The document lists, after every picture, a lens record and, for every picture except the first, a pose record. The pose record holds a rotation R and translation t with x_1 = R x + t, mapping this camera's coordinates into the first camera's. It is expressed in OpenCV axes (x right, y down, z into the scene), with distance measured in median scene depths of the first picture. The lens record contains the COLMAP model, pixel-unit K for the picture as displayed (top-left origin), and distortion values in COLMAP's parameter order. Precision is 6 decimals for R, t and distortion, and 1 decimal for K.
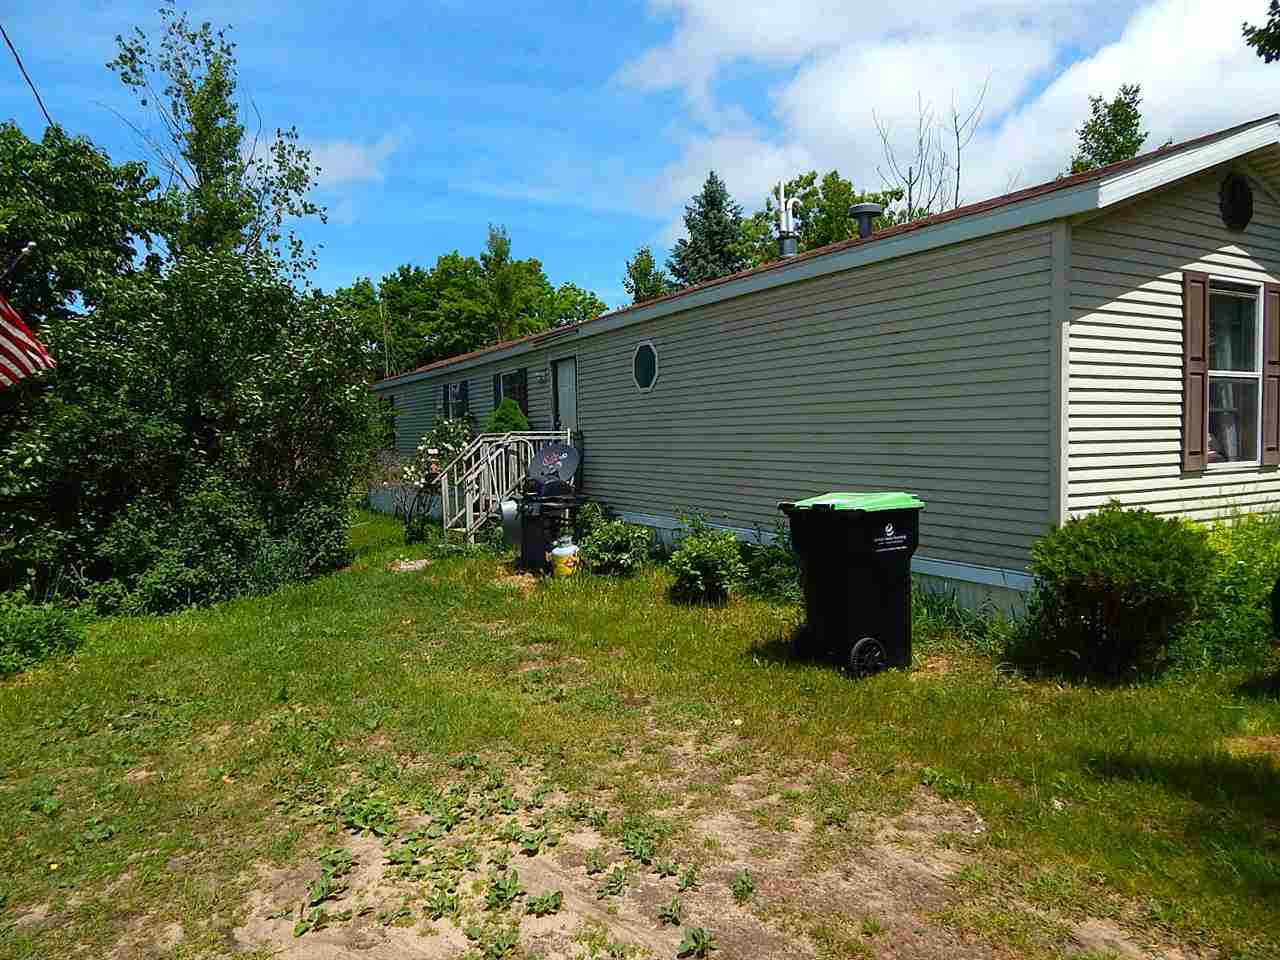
lens RADIAL K [[848.9, 0, 640.0], [0, 848.9, 480.0], [0, 0, 1]] dist [0.000469, -0.000902]
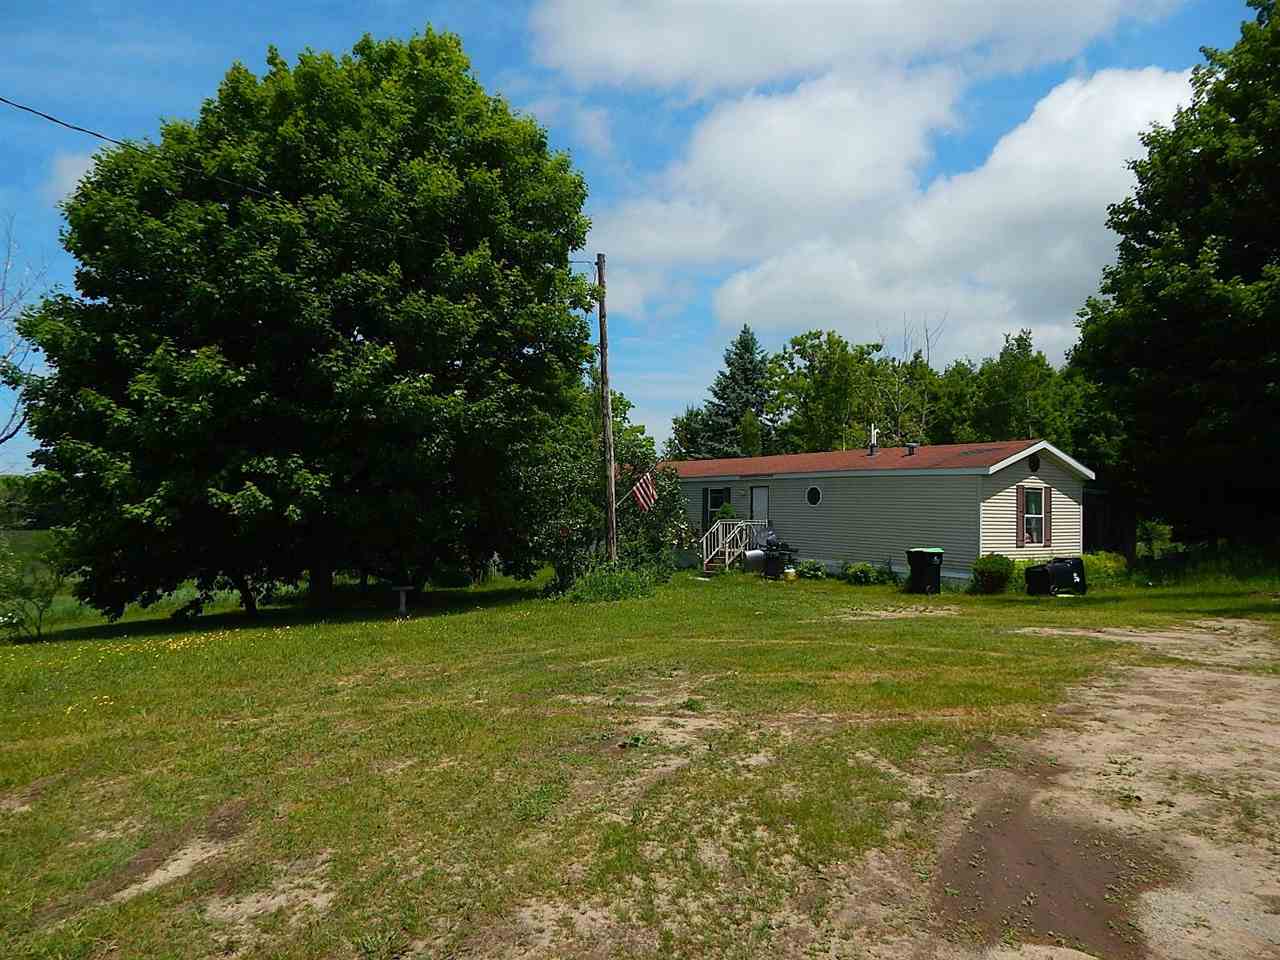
lens RADIAL K [[849.1, 0, 640.0], [0, 849.1, 480.0], [0, 0, 1]] dist [-0.003091, -0.000634]
pose [[0.997571, 0.039058, 0.057681, -0.158157], [-0.034080, 0.995807, -0.084894, 0.010083], [-0.060754, 0.082722, 0.994719, -0.342618]]
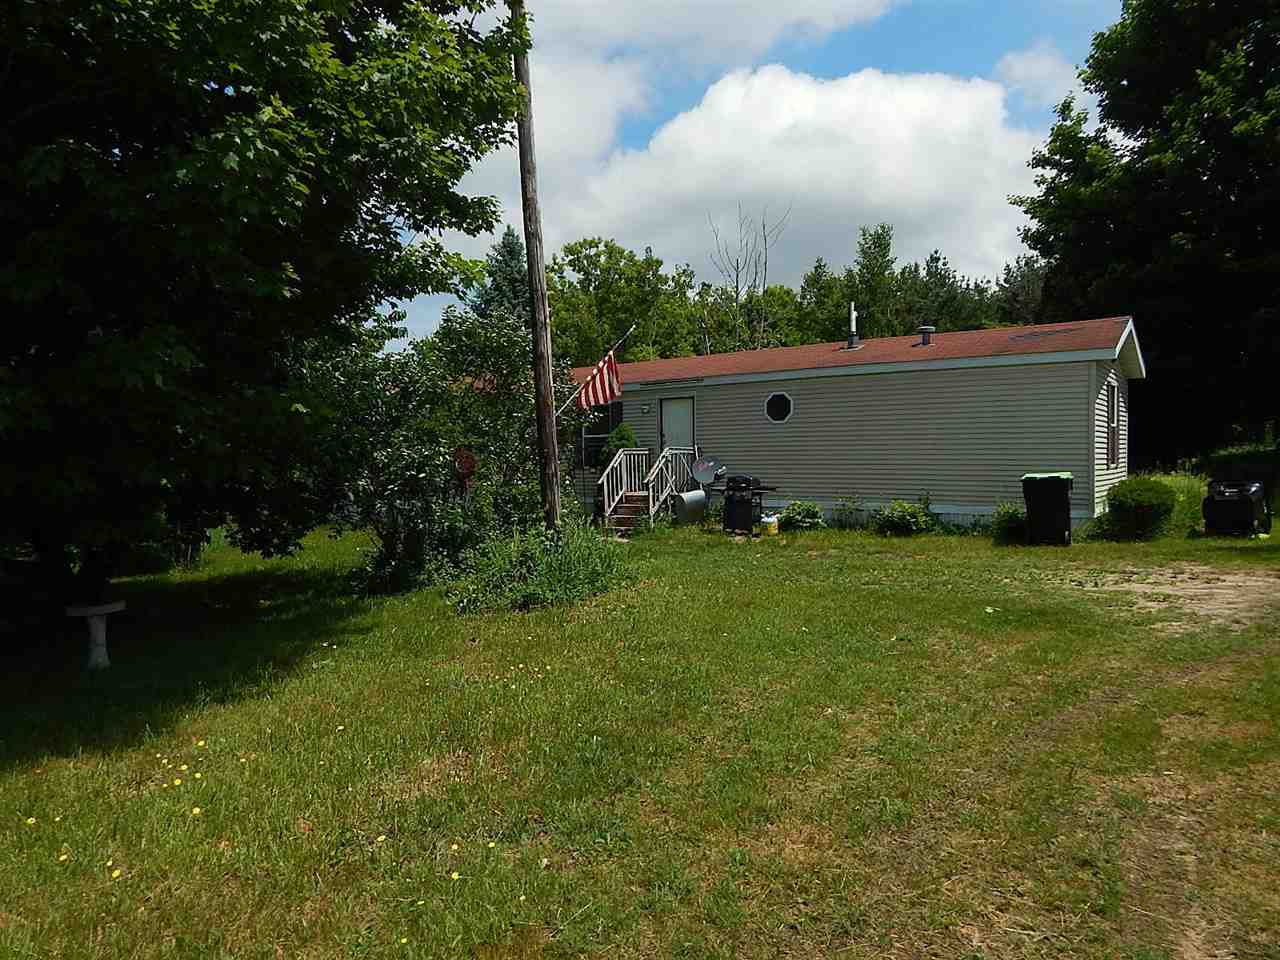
lens RADIAL K [[848.9, 0, 640.0], [0, 848.9, 480.0], [0, 0, 1]] dist [0.000469, -0.000902]
pose [[0.909553, 0.001532, 0.415585, -0.229092], [0.012690, 0.999425, -0.031456, 0.012607], [-0.415394, 0.033885, 0.909010, -0.086408]]
